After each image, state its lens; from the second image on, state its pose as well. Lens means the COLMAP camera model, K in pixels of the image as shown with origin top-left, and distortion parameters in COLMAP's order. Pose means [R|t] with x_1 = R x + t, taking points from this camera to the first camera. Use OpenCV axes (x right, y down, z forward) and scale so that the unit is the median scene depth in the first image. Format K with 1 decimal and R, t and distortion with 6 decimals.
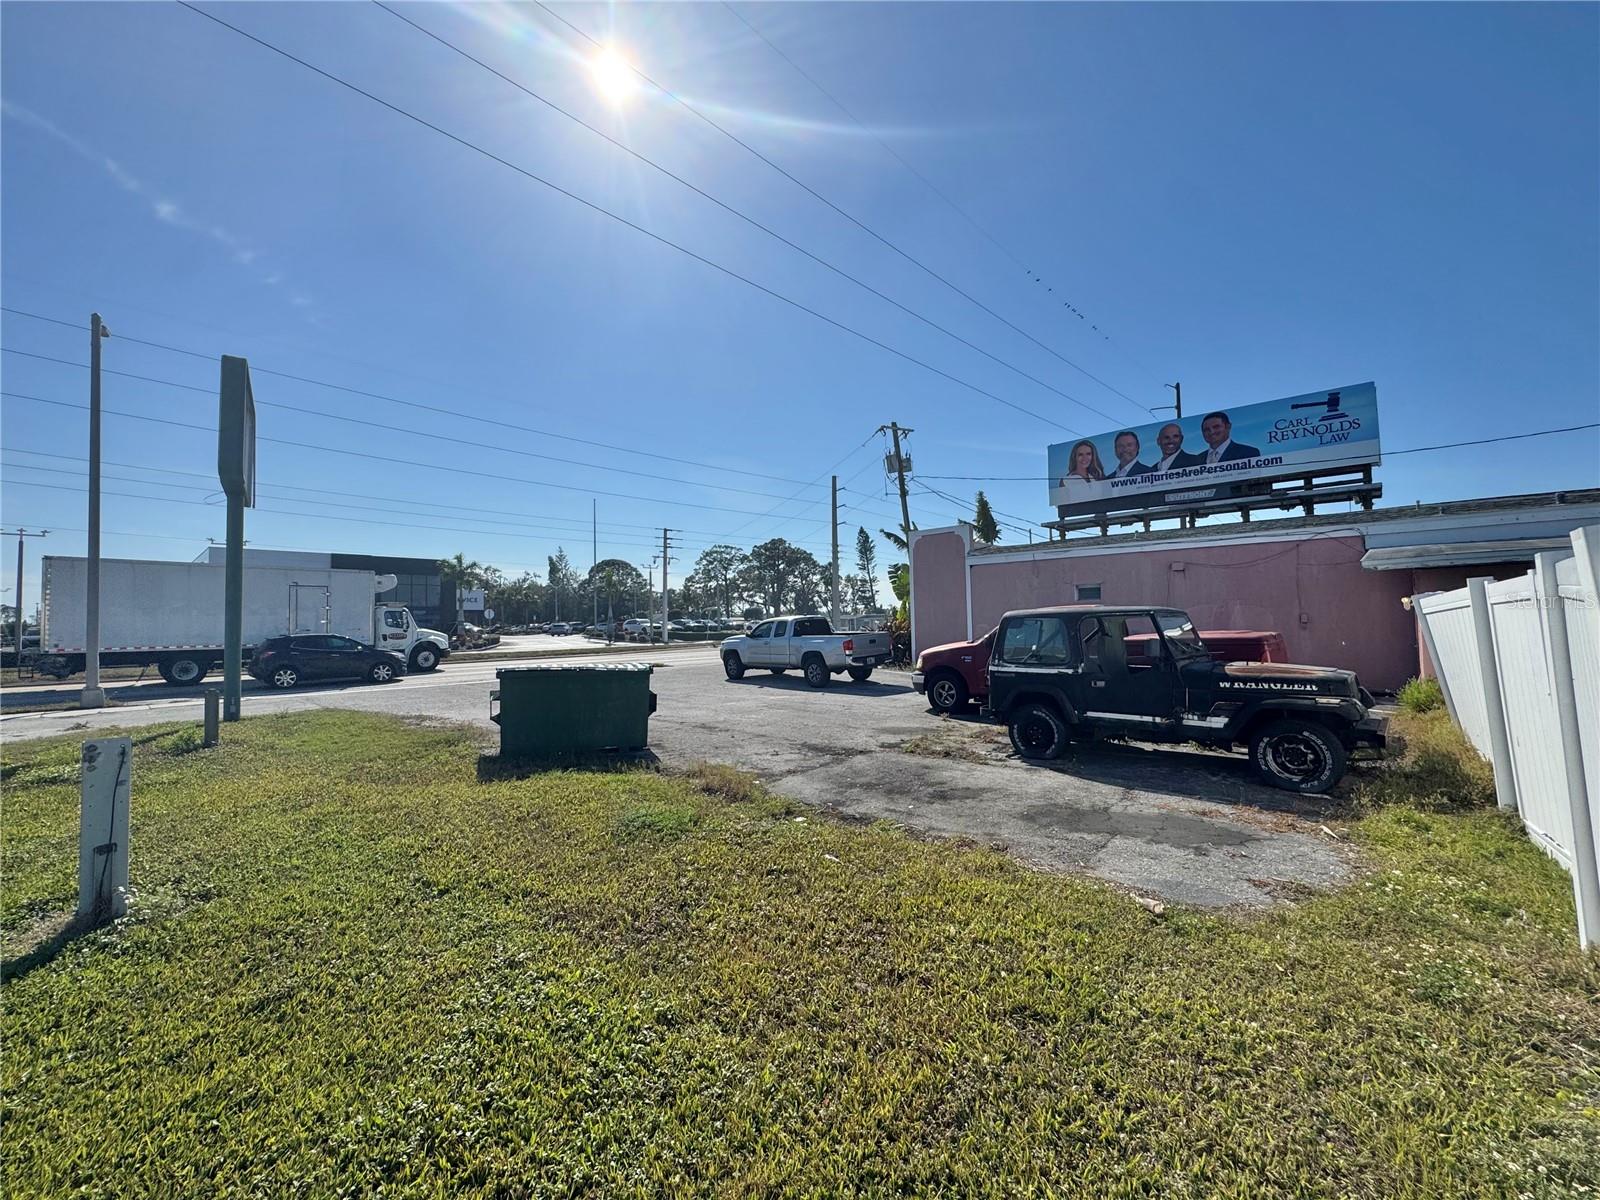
lens RADIAL K [[641.3, 0, 802.3], [0, 641.3, 599.6], [0, 0, 1]] dist [-0.001649, 0.000225]
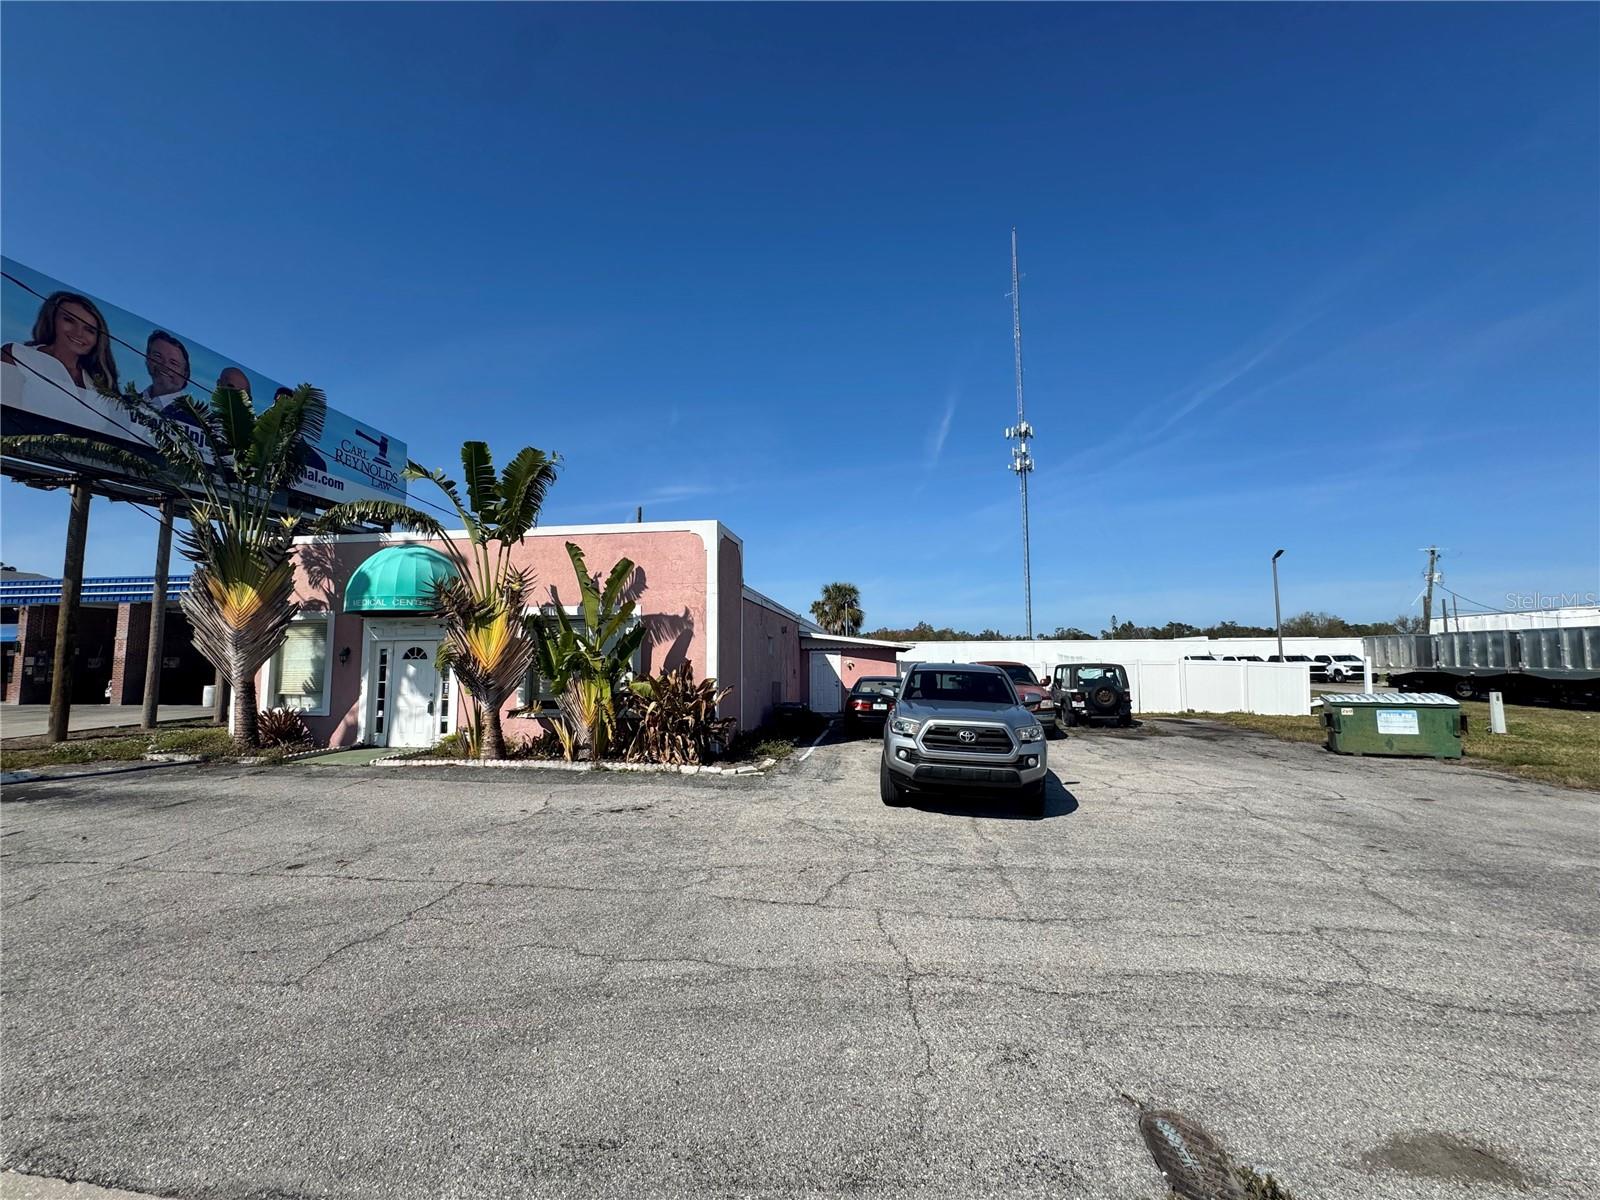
lens RADIAL K [[641.3, 0, 802.3], [0, 641.3, 599.6], [0, 0, 1]] dist [-0.001649, 0.000225]
pose [[-0.571248, 0.101894, 0.814428, -0.108853], [-0.012944, 0.991023, -0.133066, 0.013607], [-0.820675, -0.086555, -0.564801, 0.399892]]
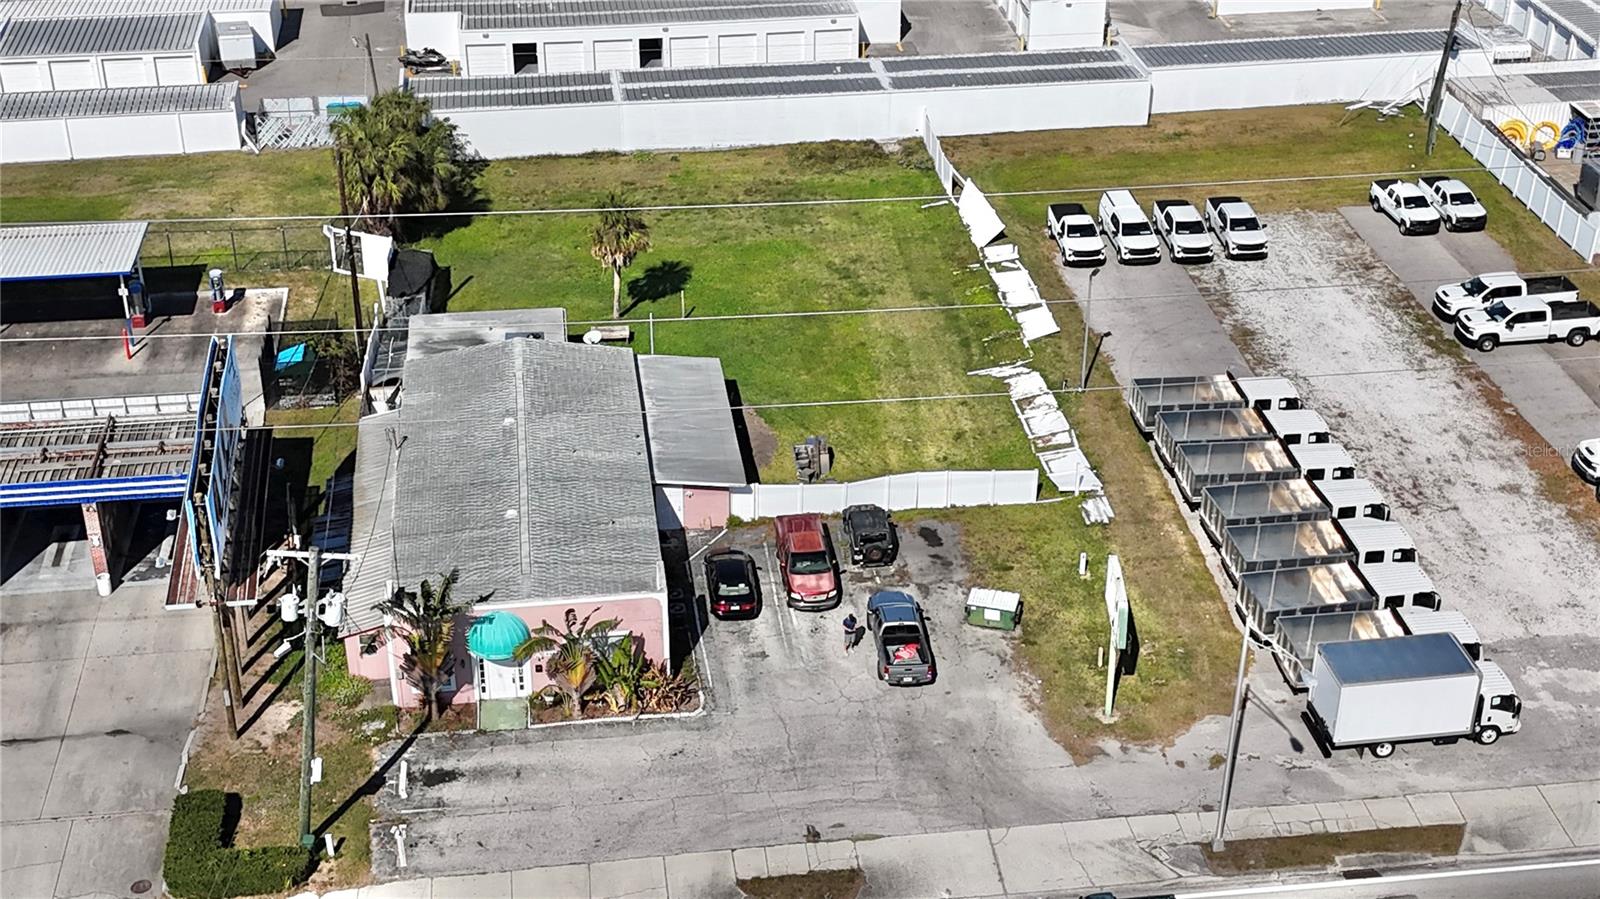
lens RADIAL K [[2127.1, 0, 811.3], [0, 2127.1, 445.4], [0, 0, 1]] dist [0.075864, -0.094568]
pose [[-0.772423, -0.290659, 0.564694, -0.666226], [-0.007365, 0.893170, 0.449658, -0.648404], [-0.635065, 0.343167, -0.692046, 1.068500]]
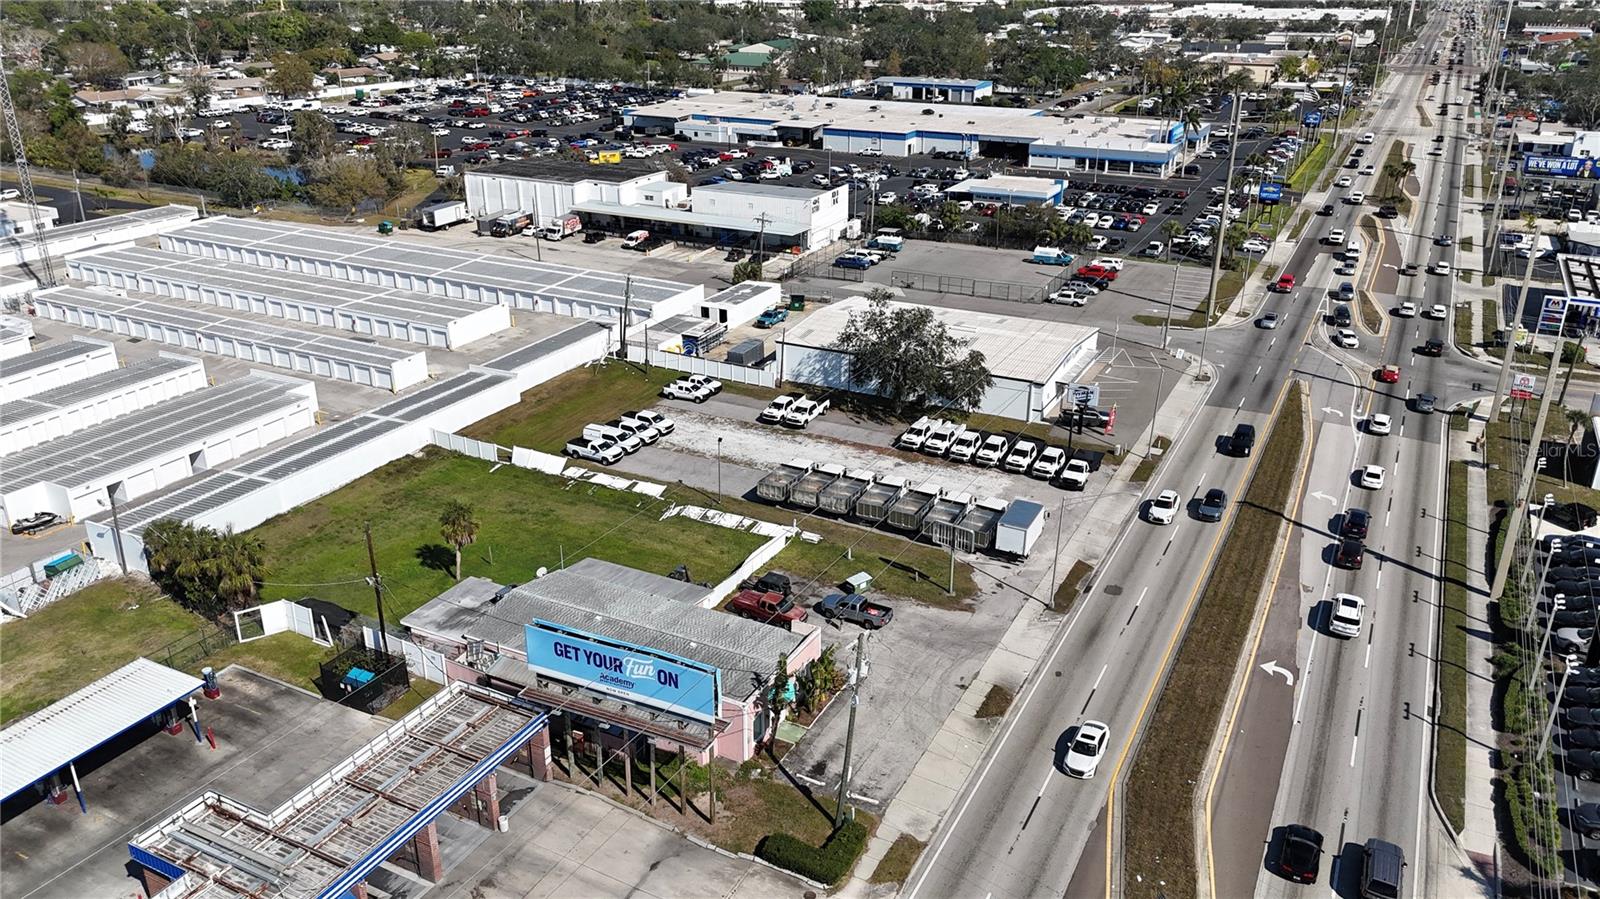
lens RADIAL K [[1173.2, 0, 807.1], [0, 1173.2, 453.8], [0, 0, 1]] dist [0.073449, -0.068568]
pose [[-0.962980, 0.123820, -0.239455, 0.339153], [0.029760, 0.931672, 0.362079, -0.652565], [0.267926, 0.341549, -0.900866, 1.365863]]
